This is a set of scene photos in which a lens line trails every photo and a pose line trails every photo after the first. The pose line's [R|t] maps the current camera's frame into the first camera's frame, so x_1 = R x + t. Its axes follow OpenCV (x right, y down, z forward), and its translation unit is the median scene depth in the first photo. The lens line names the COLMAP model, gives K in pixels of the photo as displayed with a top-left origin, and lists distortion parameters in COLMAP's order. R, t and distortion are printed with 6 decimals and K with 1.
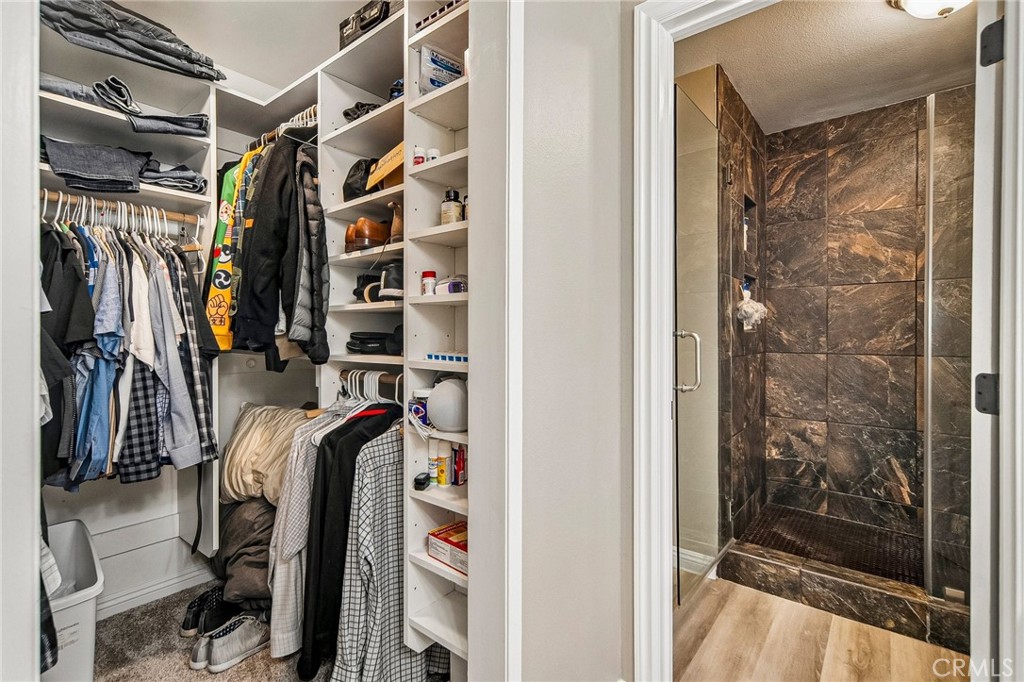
lens RADIAL K [[473.2, 0, 511.2], [0, 473.2, 333.8], [0, 0, 1]] dist [0.008550, -0.000312]
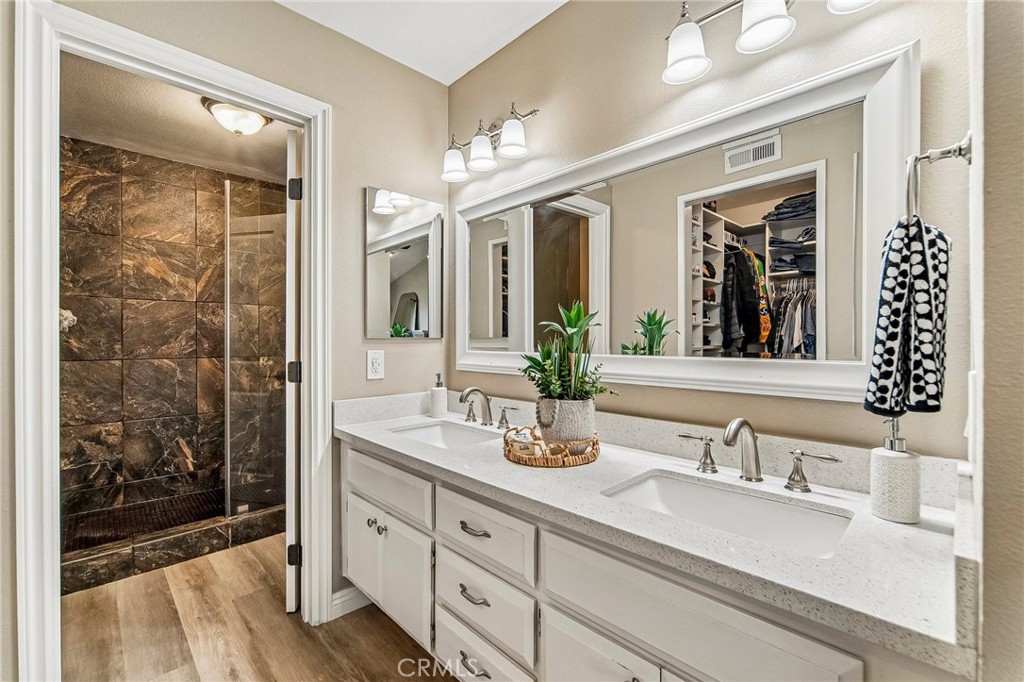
lens RADIAL K [[439.8, 0, 512.5], [0, 439.8, 341.5], [0, 0, 1]] dist [-0.002601, 0.000387]
pose [[0.126796, -0.002274, 0.991926, -0.250559], [0.004704, 0.999988, 0.001691, 0.002179], [-0.991918, 0.004452, 0.126805, -0.034803]]
